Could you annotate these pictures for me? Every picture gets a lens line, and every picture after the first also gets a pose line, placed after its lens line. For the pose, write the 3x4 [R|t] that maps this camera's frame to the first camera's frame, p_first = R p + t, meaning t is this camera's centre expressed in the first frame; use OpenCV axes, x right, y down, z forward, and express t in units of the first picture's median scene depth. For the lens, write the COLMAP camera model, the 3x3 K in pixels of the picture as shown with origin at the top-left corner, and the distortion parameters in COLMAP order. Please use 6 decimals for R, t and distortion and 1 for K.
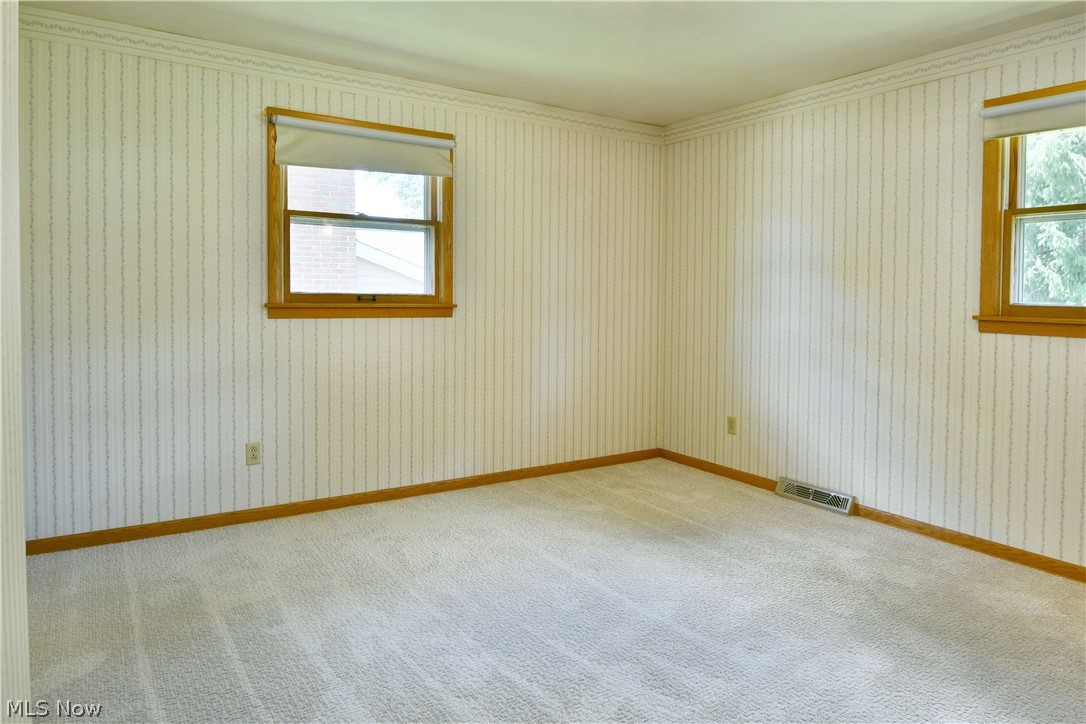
lens RADIAL K [[665.2, 0, 521.6], [0, 665.2, 307.0], [0, 0, 1]] dist [-0.007263, -0.004958]
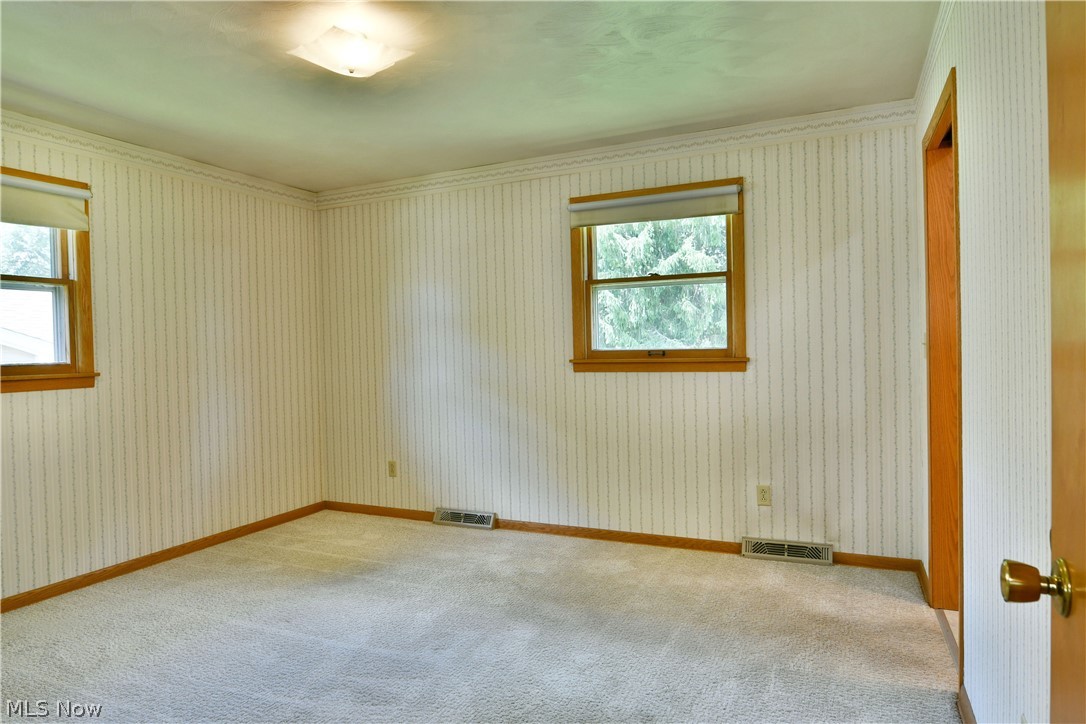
lens RADIAL K [[665.2, 0, 543.2], [0, 665.2, 354.1], [0, 0, 1]] dist [-0.007263, -0.004958]
pose [[0.832870, -0.039026, 0.552091, -0.092656], [0.045204, 0.998975, 0.002422, -0.004333], [-0.551619, 0.022940, 0.833780, -0.076540]]
